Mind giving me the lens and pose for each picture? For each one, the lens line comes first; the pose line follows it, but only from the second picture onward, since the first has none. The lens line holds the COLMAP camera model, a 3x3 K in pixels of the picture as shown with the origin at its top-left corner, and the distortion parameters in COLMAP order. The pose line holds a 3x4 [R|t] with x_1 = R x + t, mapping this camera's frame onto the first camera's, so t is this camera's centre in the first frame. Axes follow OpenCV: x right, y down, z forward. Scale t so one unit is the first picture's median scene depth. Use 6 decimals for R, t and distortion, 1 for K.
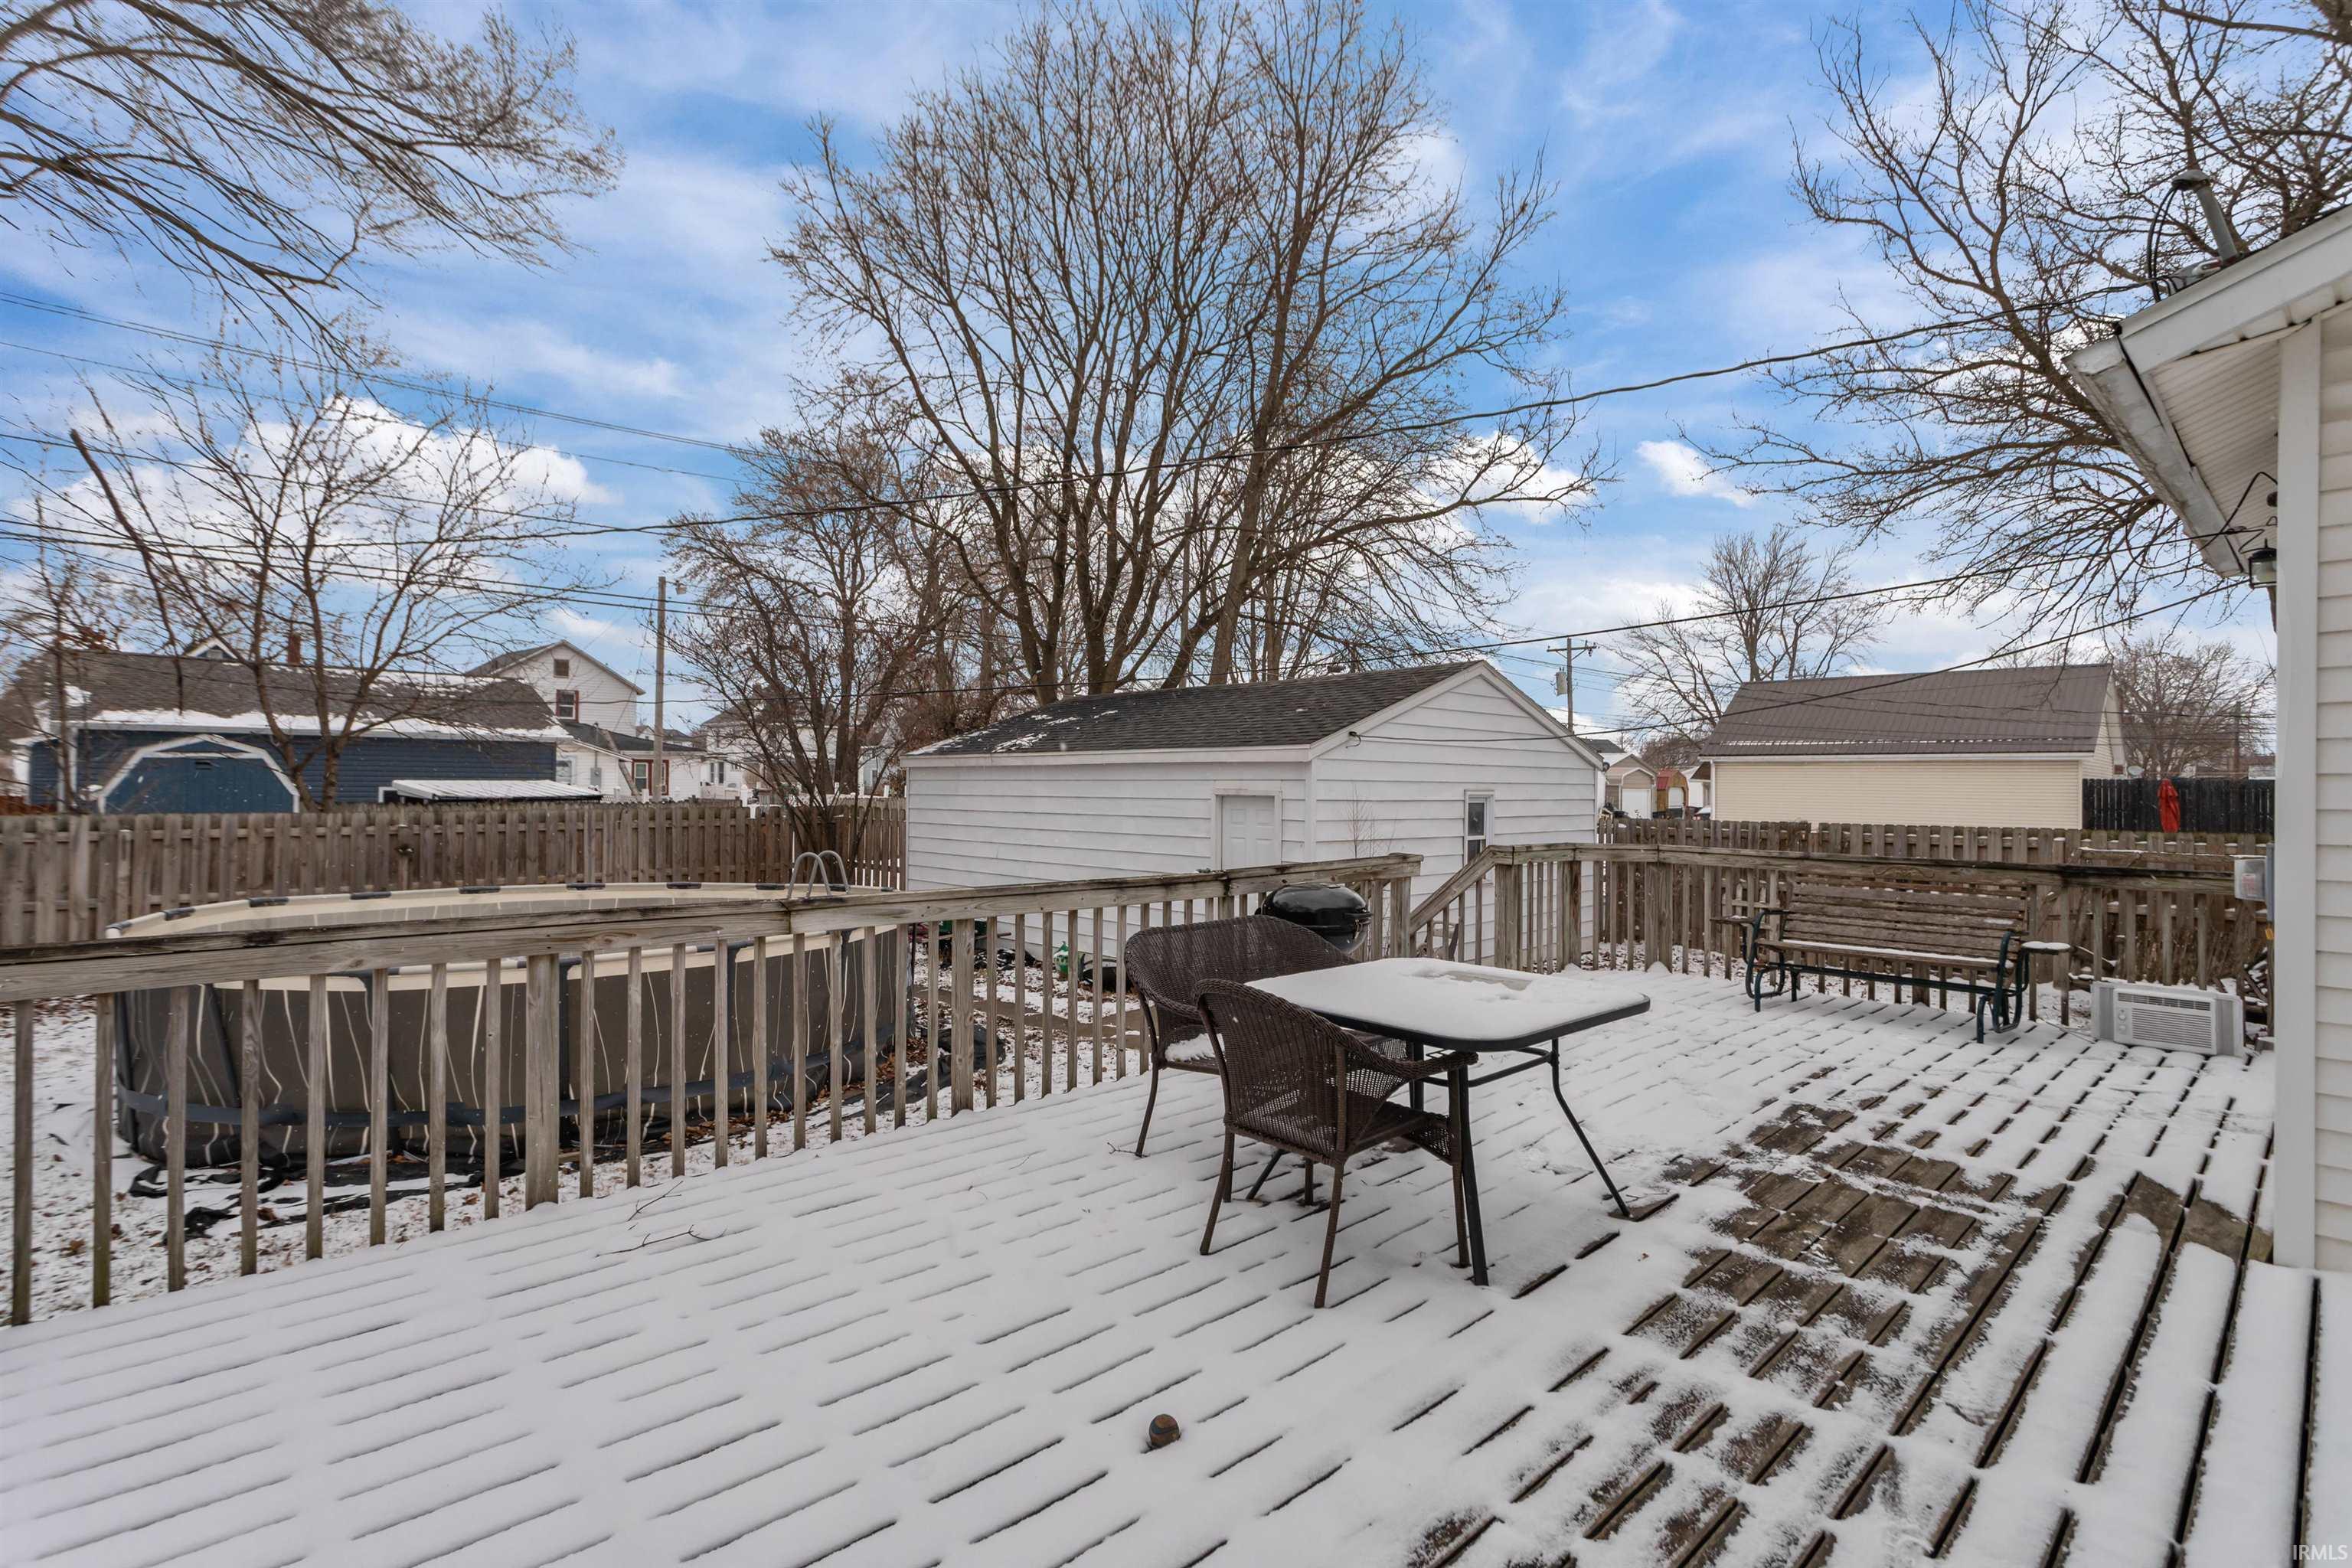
lens RADIAL K [[1108.1, 0, 1174.3], [0, 1108.1, 787.9], [0, 0, 1]] dist [-0.000200, 0.002552]
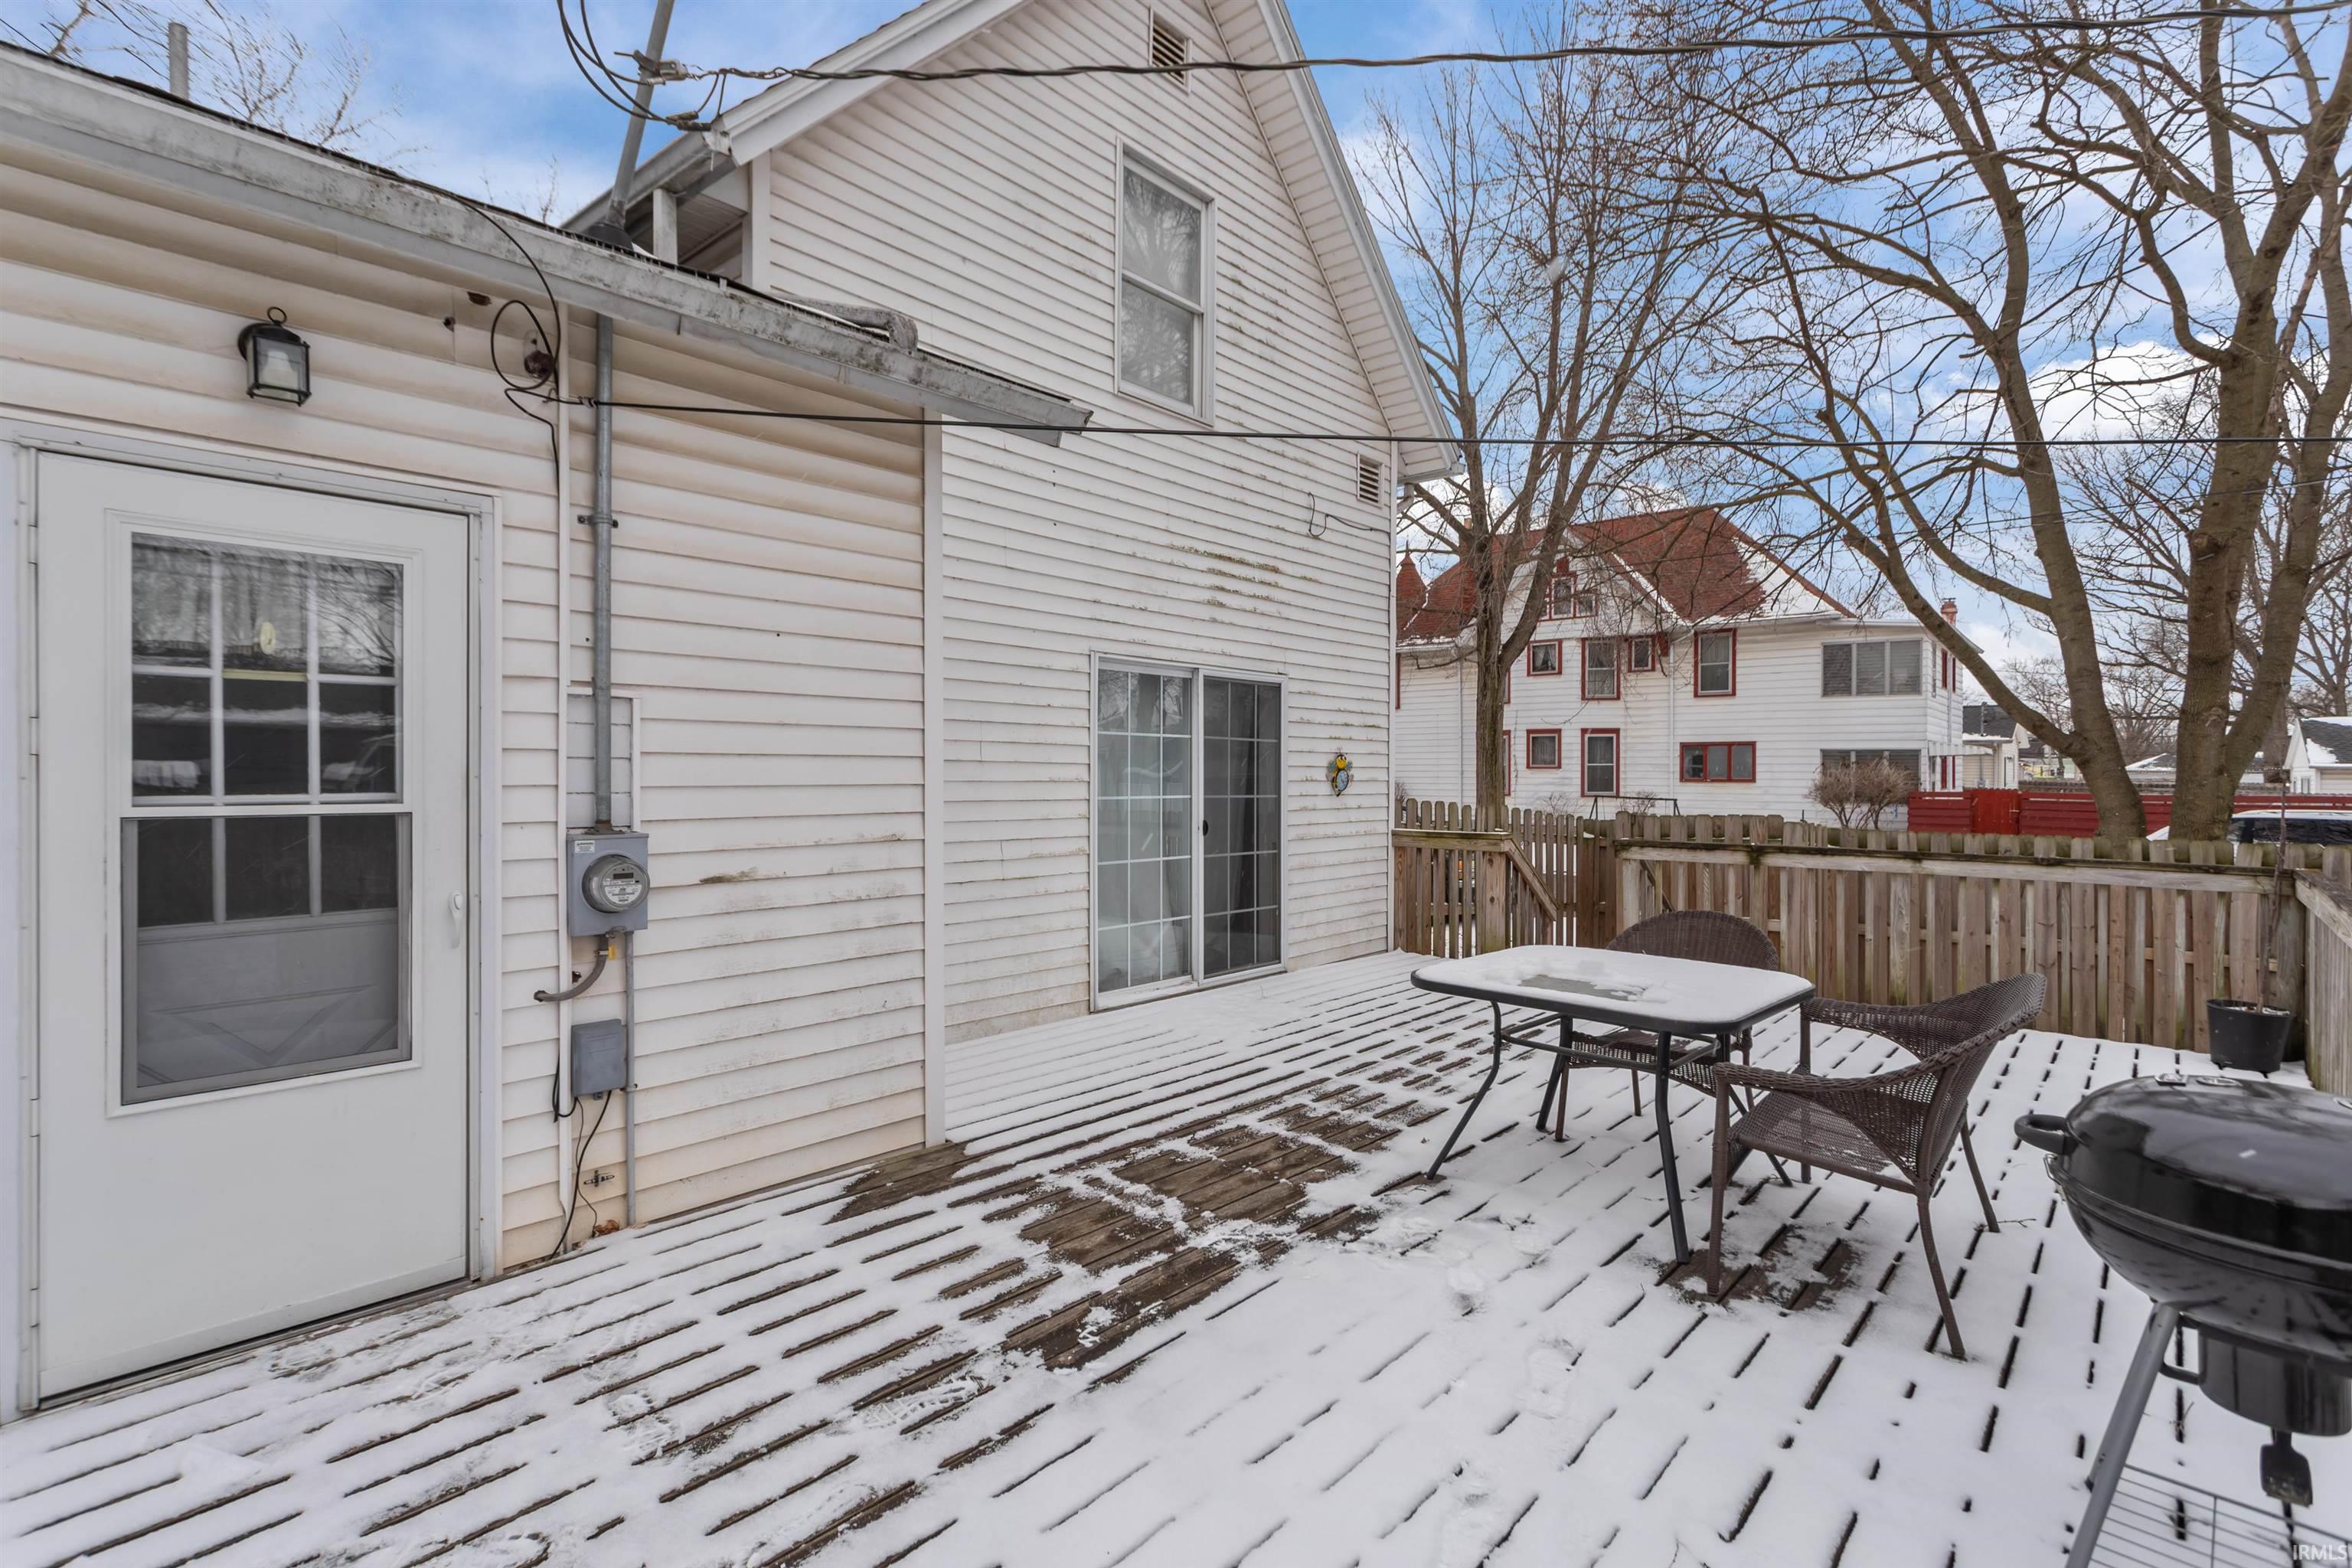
lens RADIAL K [[1108.1, 0, 1174.5], [0, 1108.1, 776.3], [0, 0, 1]] dist [-0.000200, 0.002552]
pose [[-0.996559, -0.014821, -0.081549, 0.778623], [-0.015227, 0.999875, 0.004361, -0.001237], [0.081474, 0.005588, -0.996660, 2.130465]]
